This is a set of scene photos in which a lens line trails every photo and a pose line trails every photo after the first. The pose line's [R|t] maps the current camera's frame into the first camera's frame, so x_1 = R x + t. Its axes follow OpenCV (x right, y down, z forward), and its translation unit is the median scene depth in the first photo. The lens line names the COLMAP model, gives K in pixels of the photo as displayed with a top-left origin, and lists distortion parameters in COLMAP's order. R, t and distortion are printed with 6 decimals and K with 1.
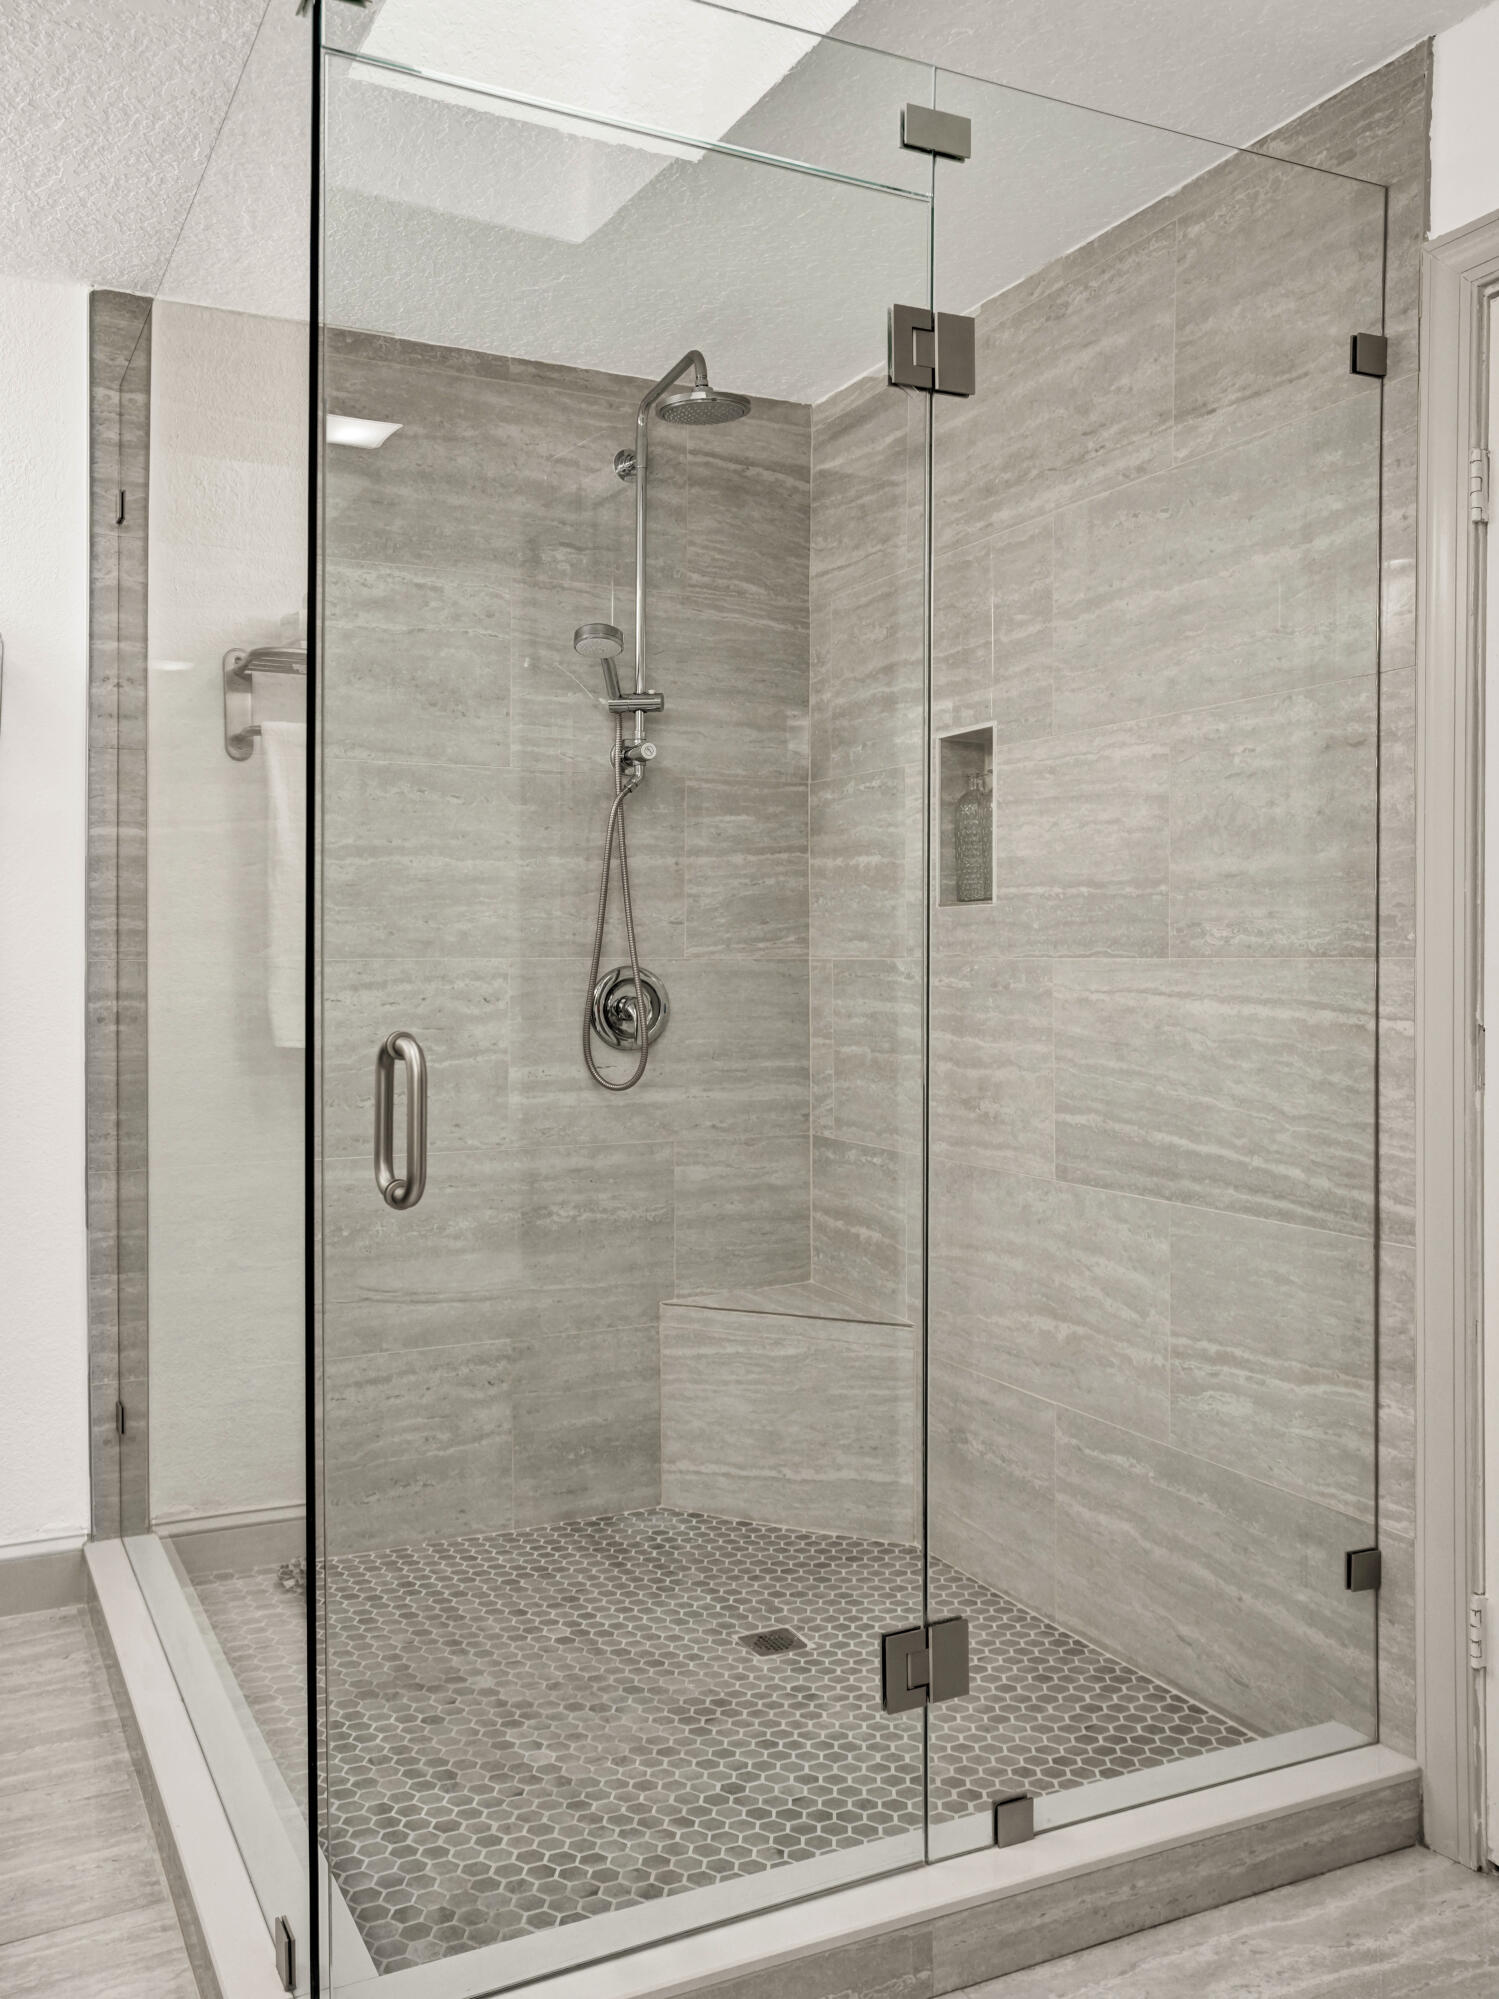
lens RADIAL K [[1678.9, 0, 749.5], [0, 1678.9, 999.5], [0, 0, 1]] dist [-0.002726, 0.007224]
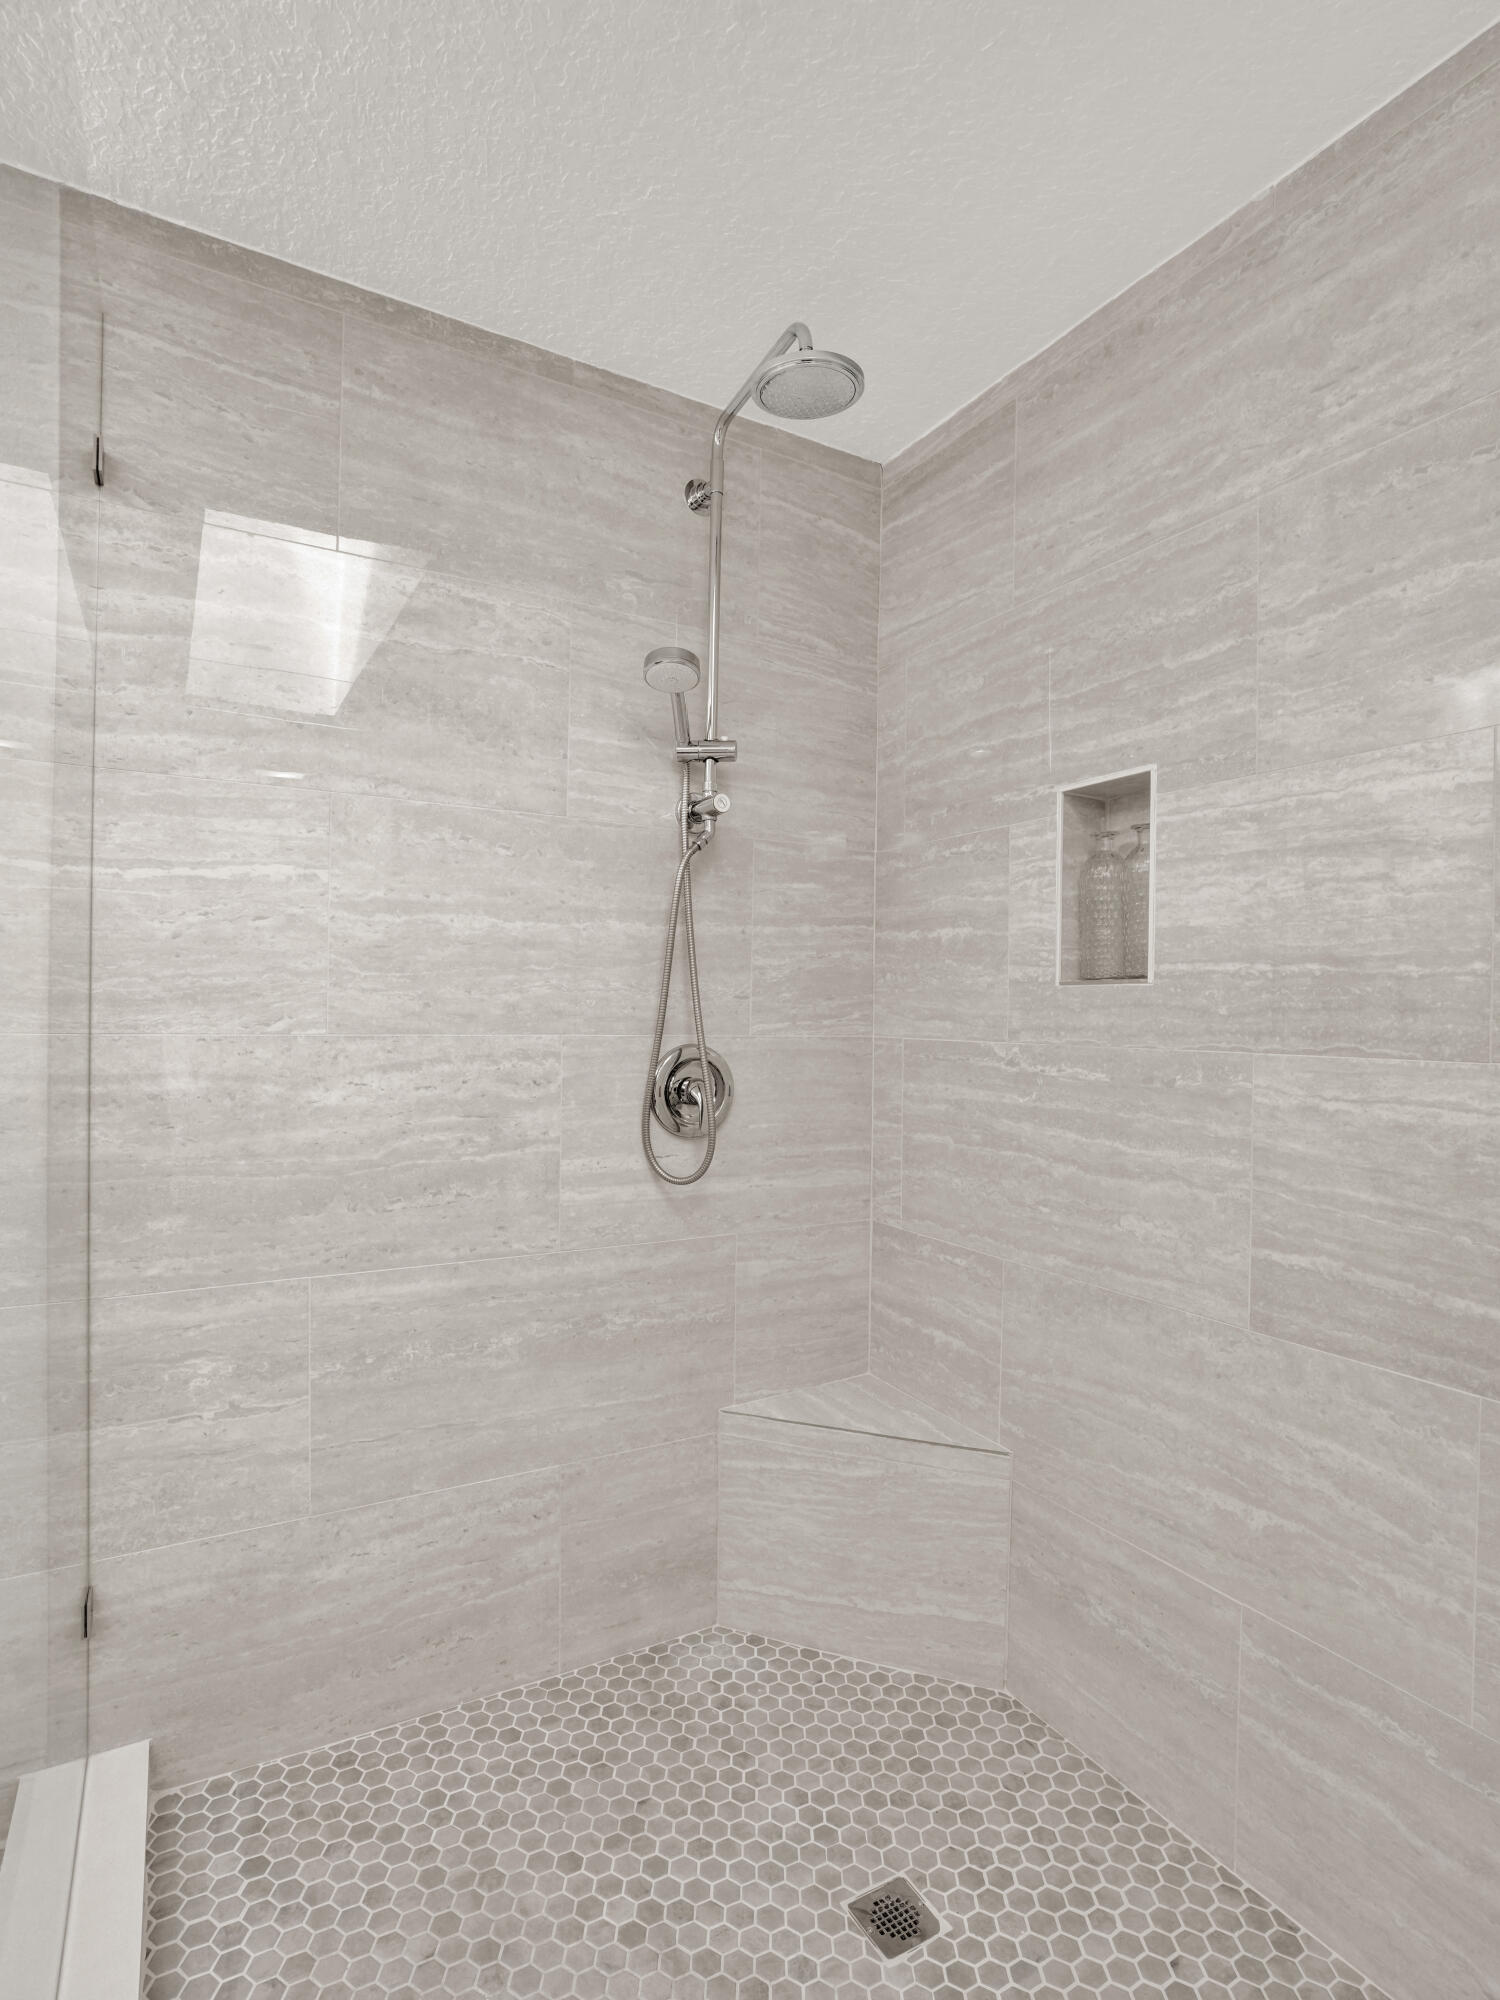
lens RADIAL K [[1038.6, 0, 696.9], [0, 1038.6, 1071.0], [0, 0, 1]] dist [-0.051165, 0.023778]
pose [[0.999709, 0.018803, 0.015126, -0.080184], [-0.019218, 0.999429, 0.027799, -0.021446], [-0.014595, -0.028082, 0.999499, 0.453854]]
